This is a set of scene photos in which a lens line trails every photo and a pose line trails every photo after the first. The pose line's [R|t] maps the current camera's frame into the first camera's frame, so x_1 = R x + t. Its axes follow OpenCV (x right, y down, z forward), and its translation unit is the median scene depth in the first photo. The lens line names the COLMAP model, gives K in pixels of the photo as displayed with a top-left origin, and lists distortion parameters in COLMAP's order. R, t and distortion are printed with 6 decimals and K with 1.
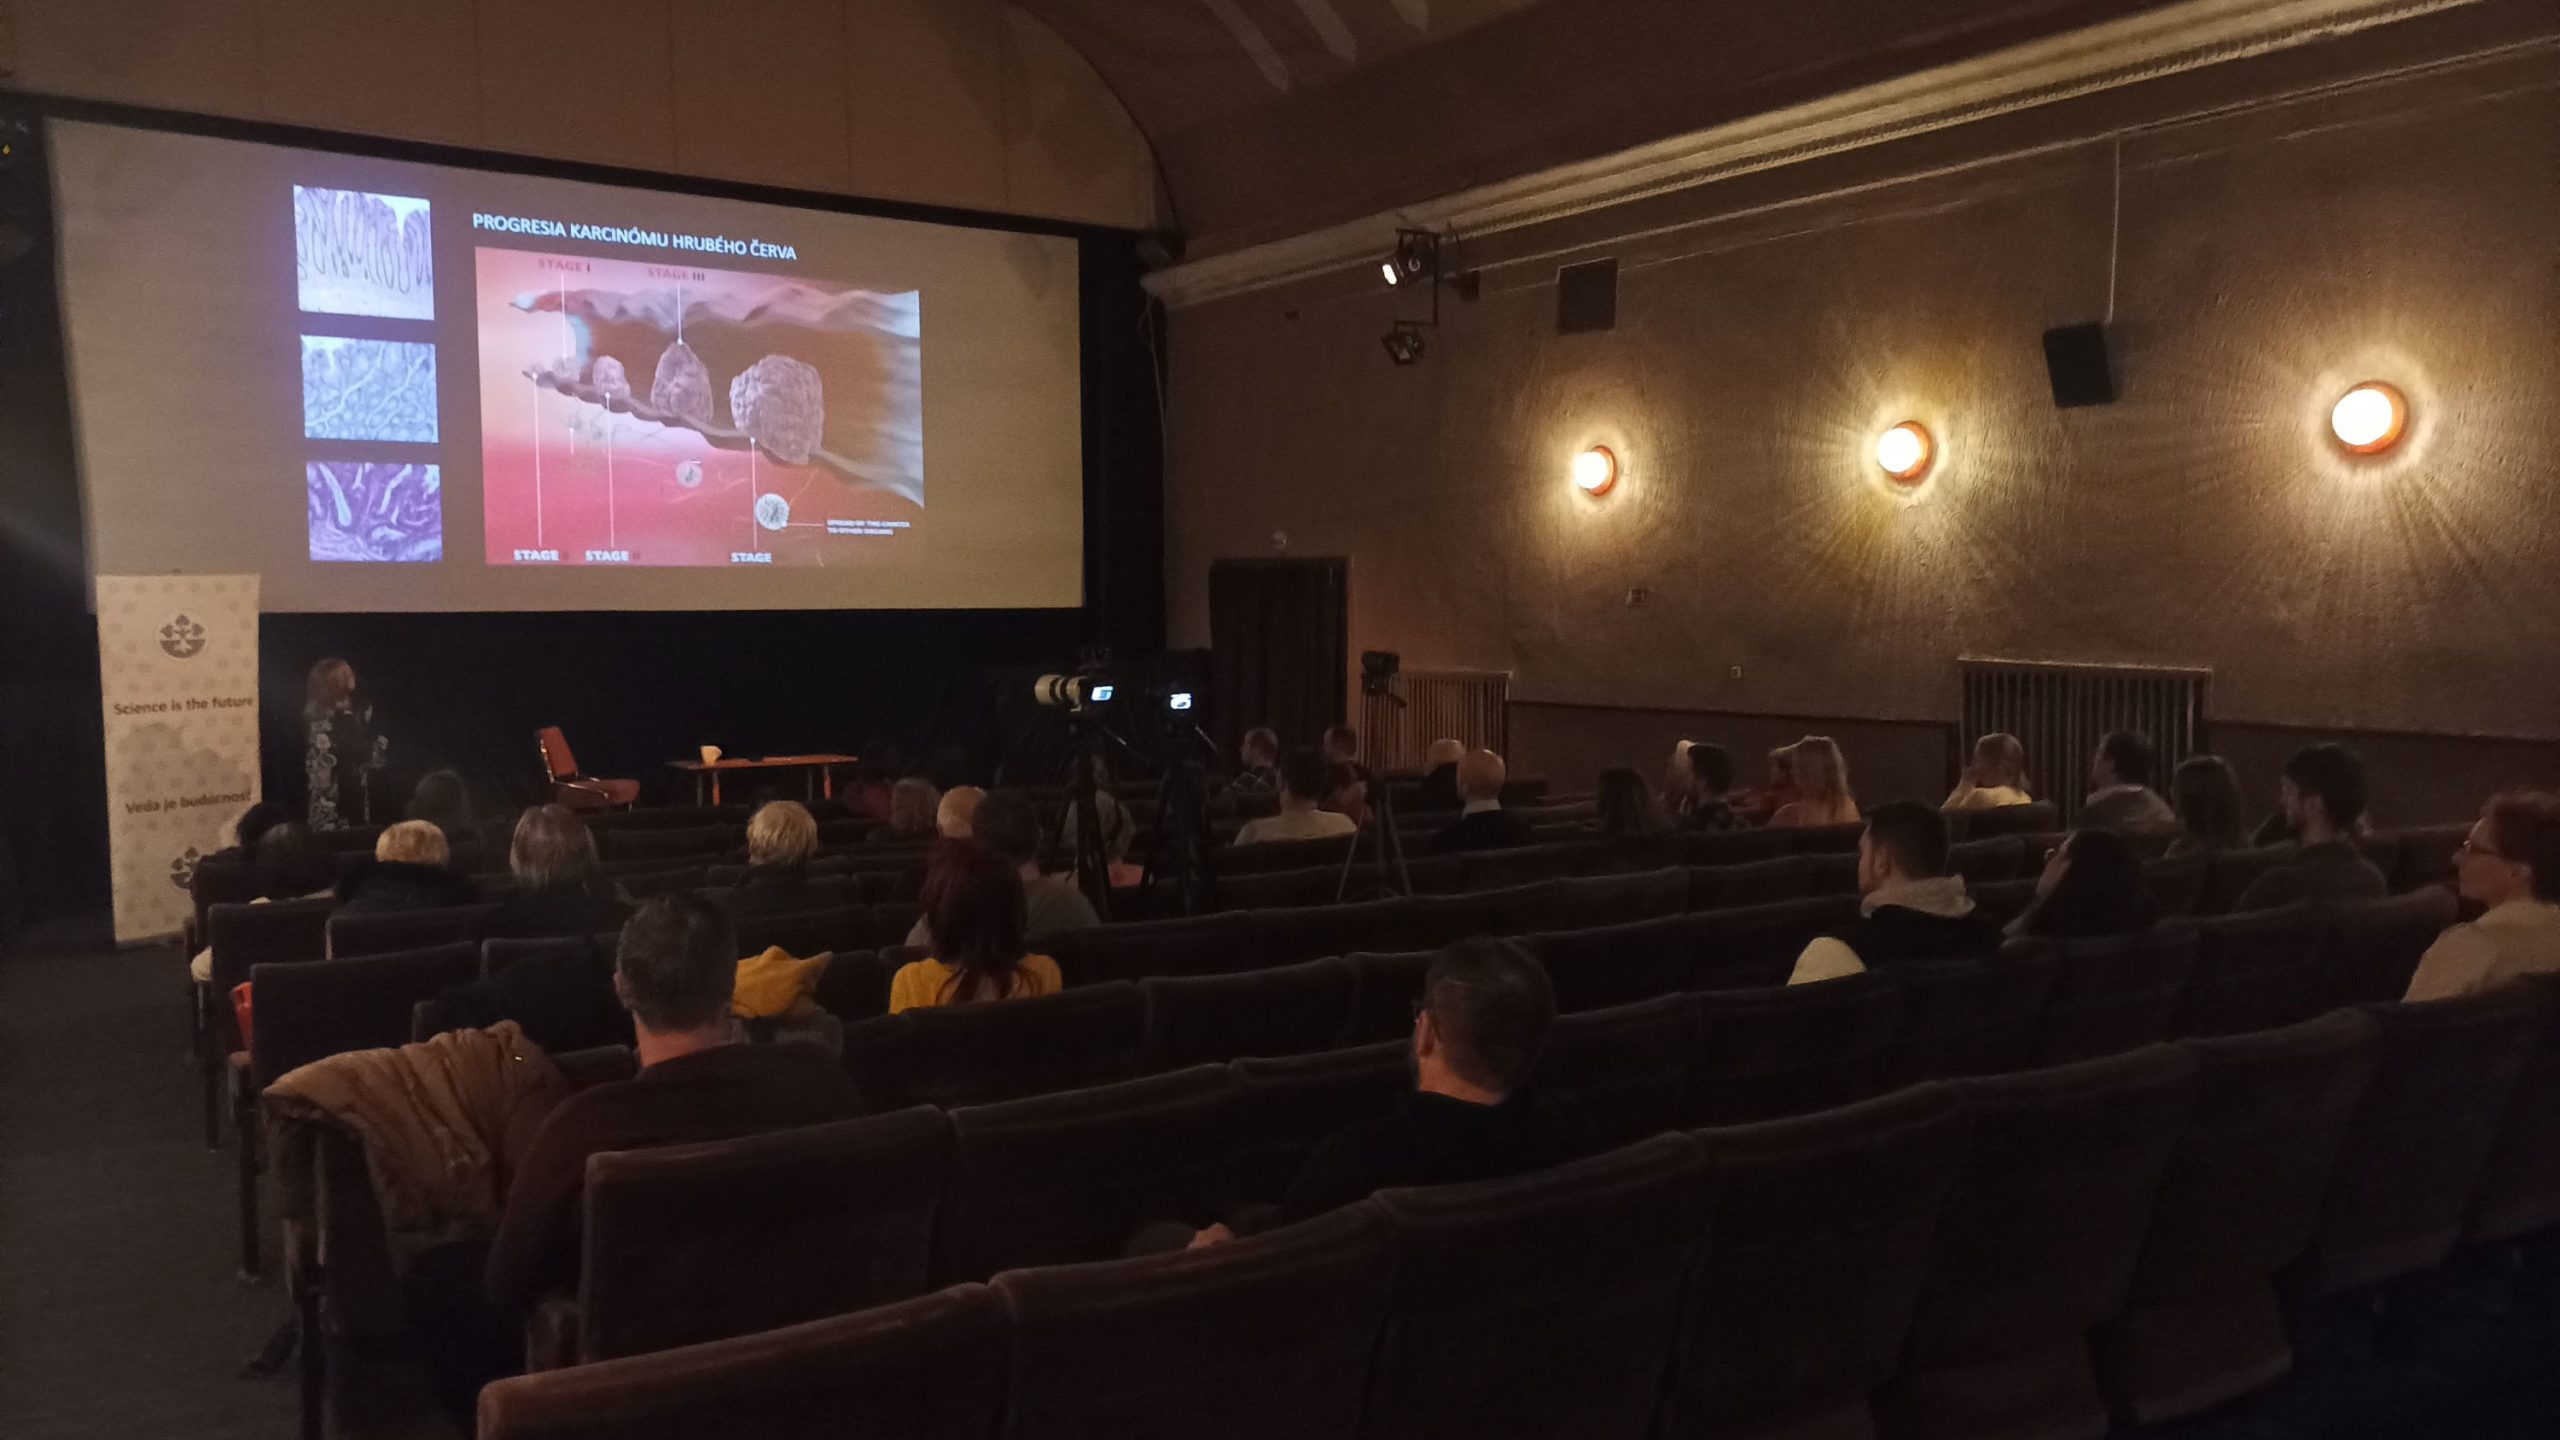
lens RADIAL K [[1900.9, 0, 1280.0], [0, 1900.9, 720.0], [0, 0, 1]] dist [0.038237, -0.008101]
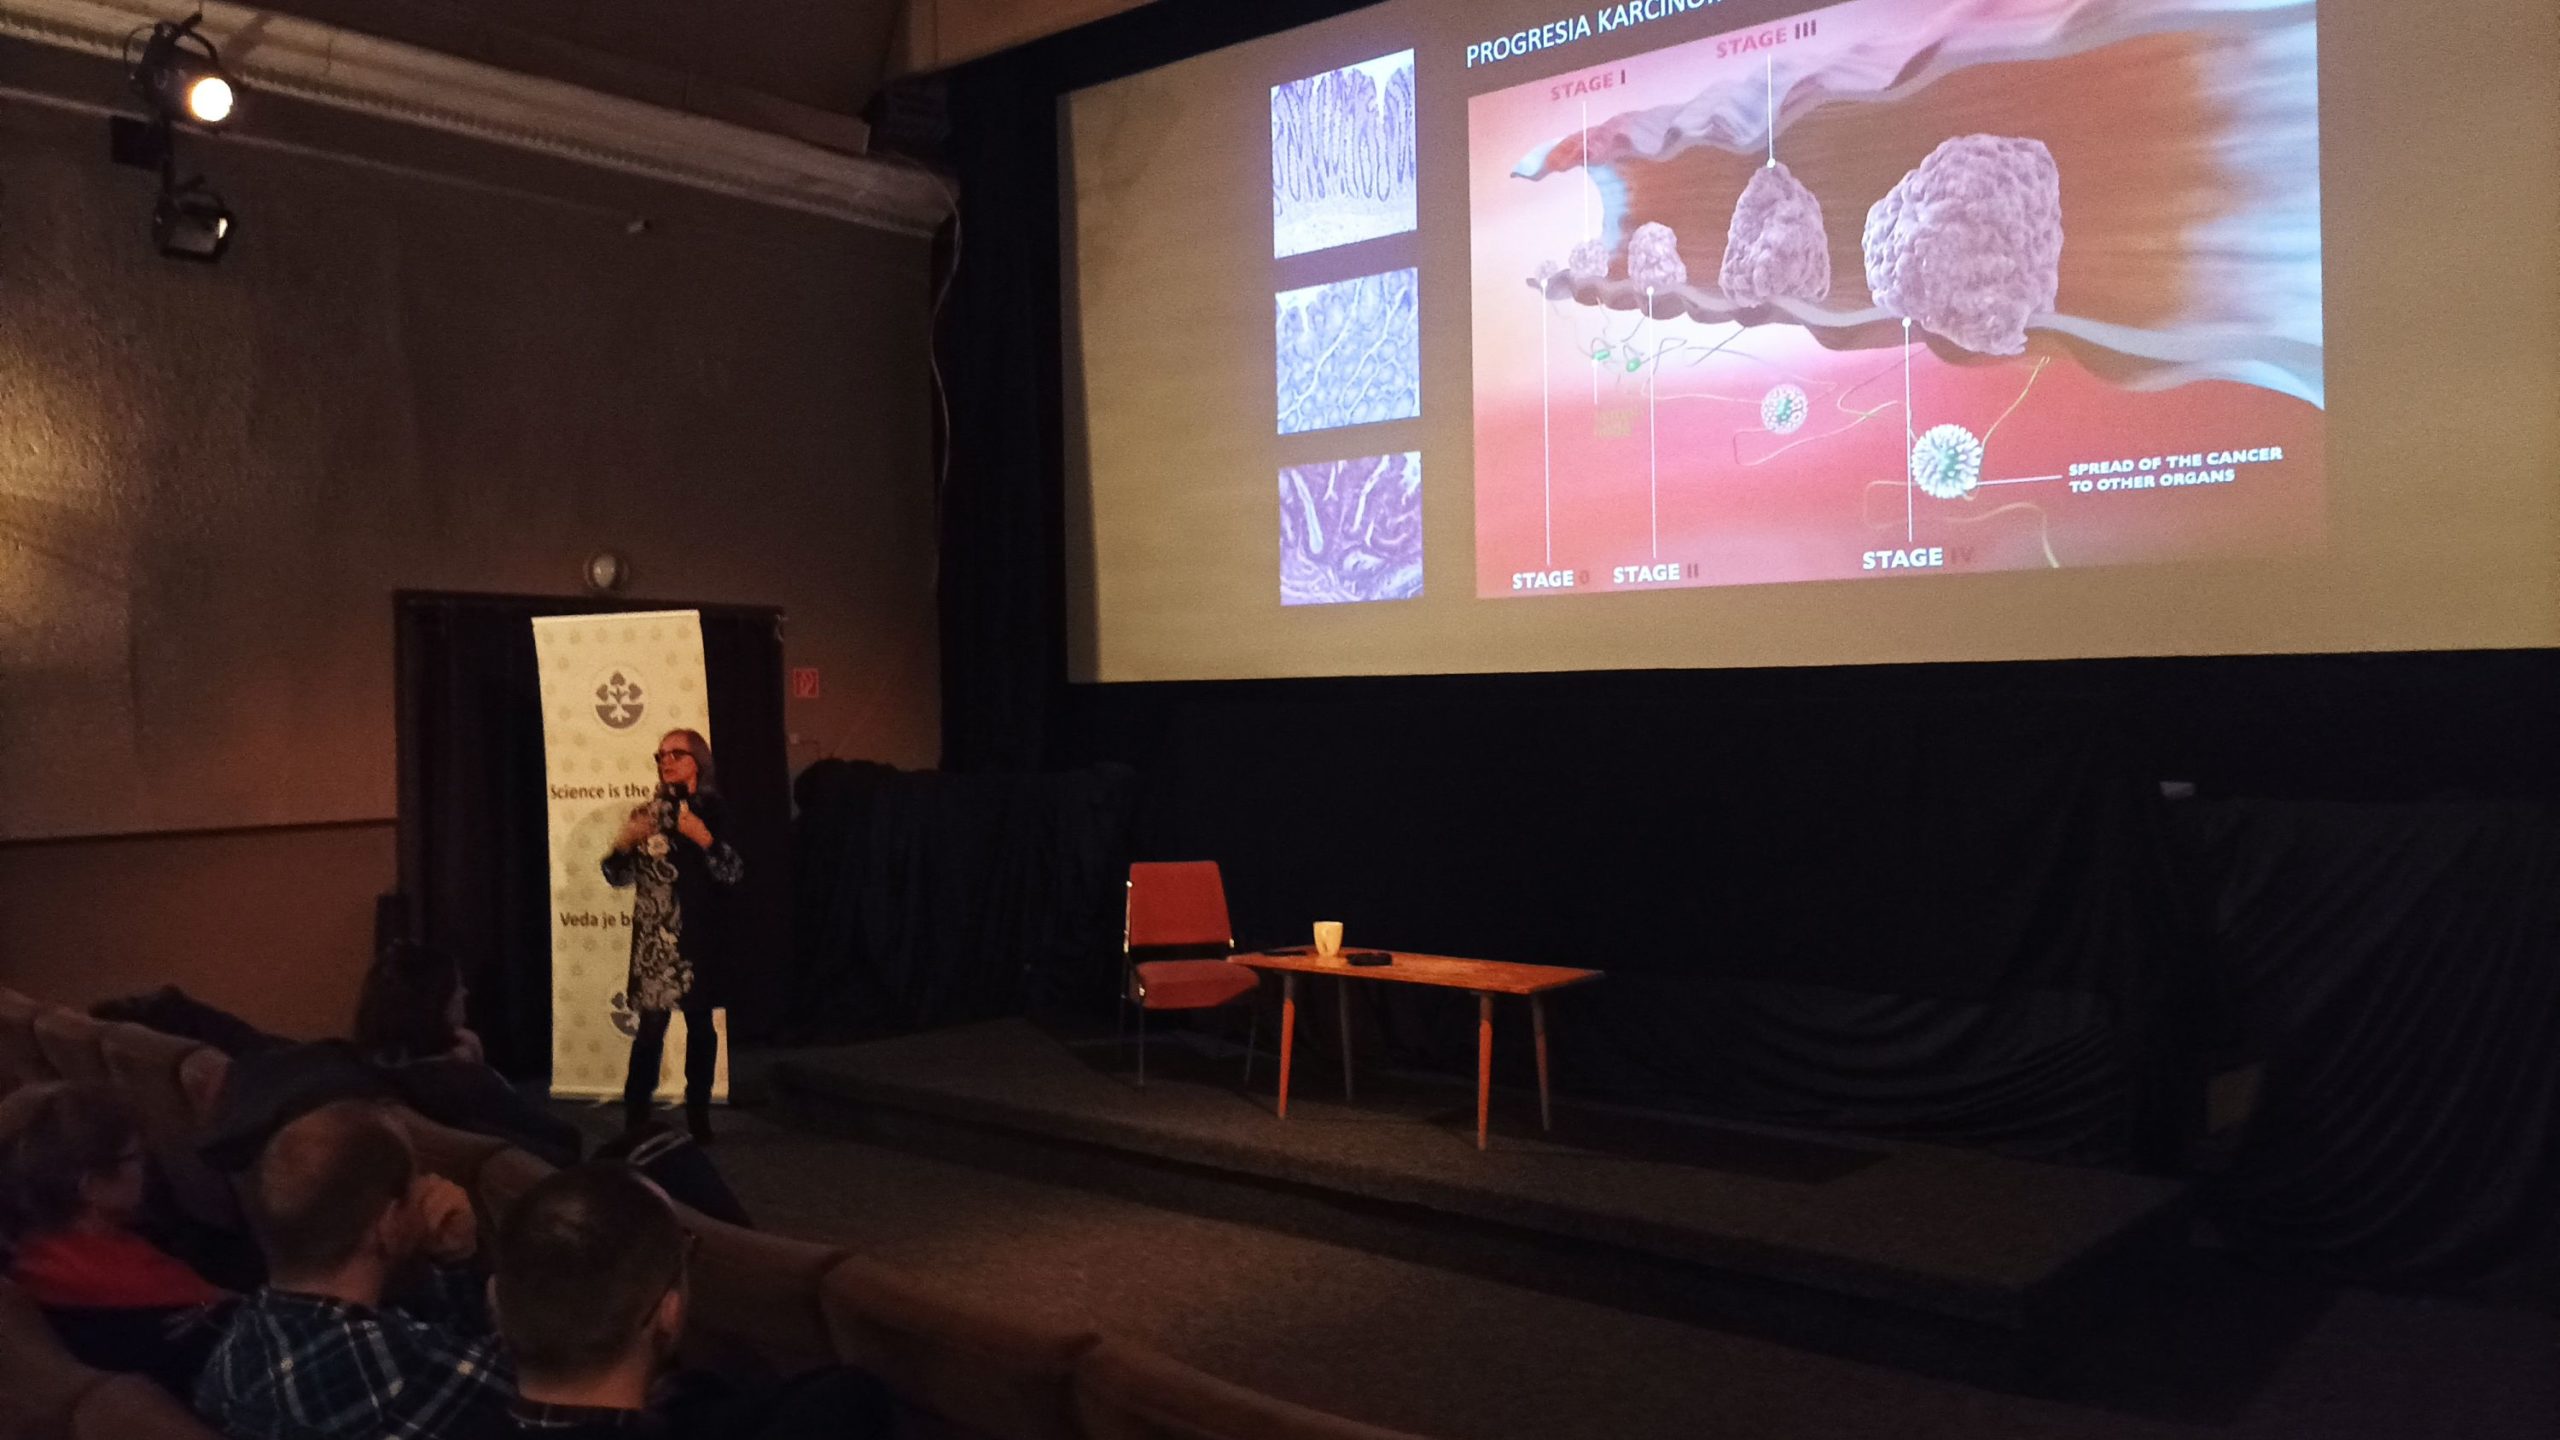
lens RADIAL K [[1926.4, 0, 1280.0], [0, 1926.4, 720.0], [0, 0, 1]] dist [0.053943, -0.059142]
pose [[0.288329, 0.001967, -0.957530, 0.175064], [-0.055713, 0.998338, -0.014725, -0.029175], [0.955909, 0.057593, 0.287959, 0.769156]]
